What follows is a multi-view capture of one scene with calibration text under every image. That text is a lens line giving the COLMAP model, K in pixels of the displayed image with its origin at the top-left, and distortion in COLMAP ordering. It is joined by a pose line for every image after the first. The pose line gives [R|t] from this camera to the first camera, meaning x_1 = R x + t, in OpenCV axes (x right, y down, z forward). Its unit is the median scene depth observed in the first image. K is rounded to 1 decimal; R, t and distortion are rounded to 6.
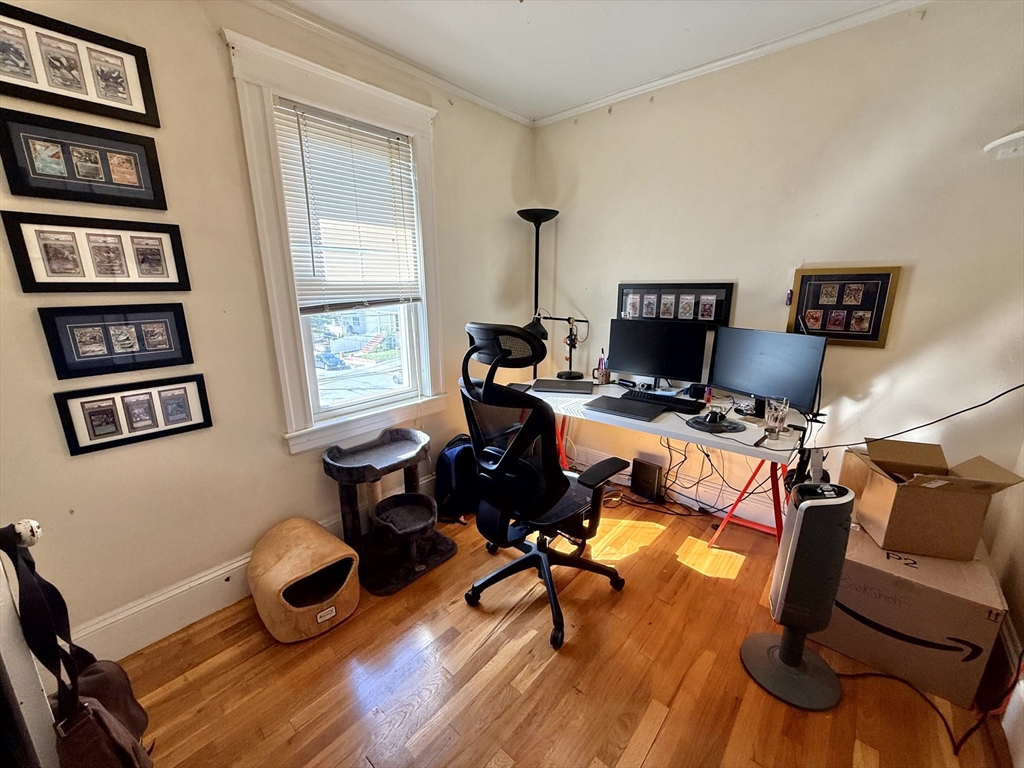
lens RADIAL K [[409.2, 0, 511.9], [0, 409.2, 385.6], [0, 0, 1]] dist [-0.000586, 0.000141]
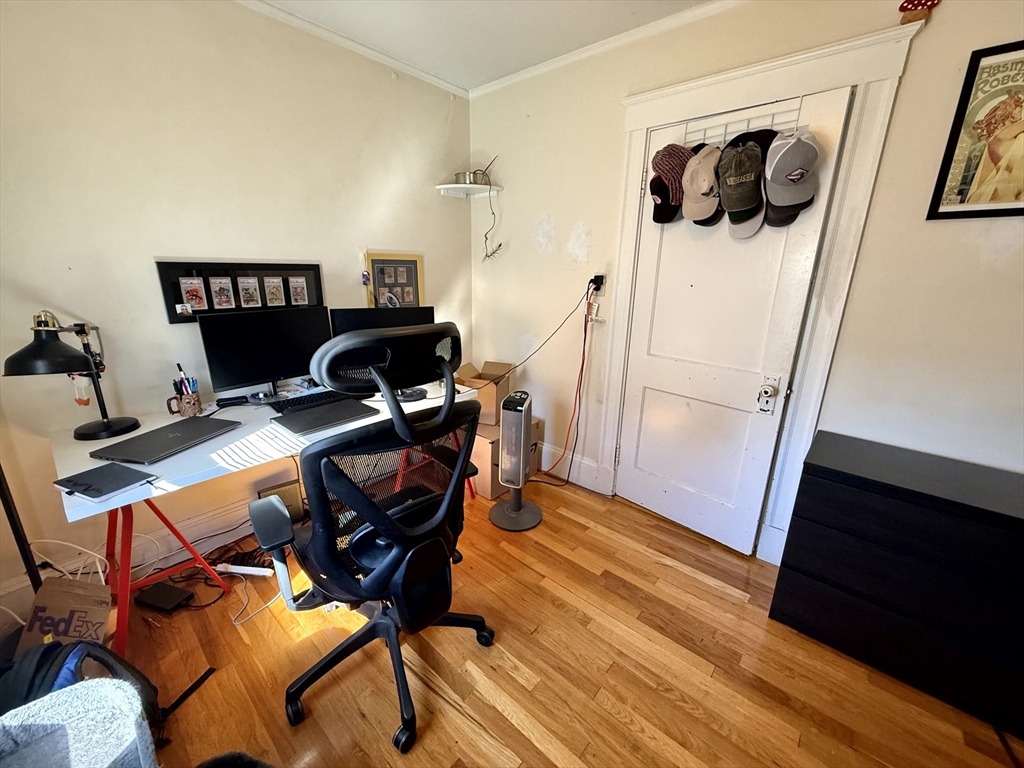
lens RADIAL K [[409.2, 0, 511.9], [0, 409.2, 385.6], [0, 0, 1]] dist [-0.000586, 0.000141]
pose [[-0.002541, -0.271095, 0.962549, -0.555869], [0.221248, 0.938545, 0.264919, -0.155350], [-0.975214, 0.213635, 0.057594, 0.634975]]
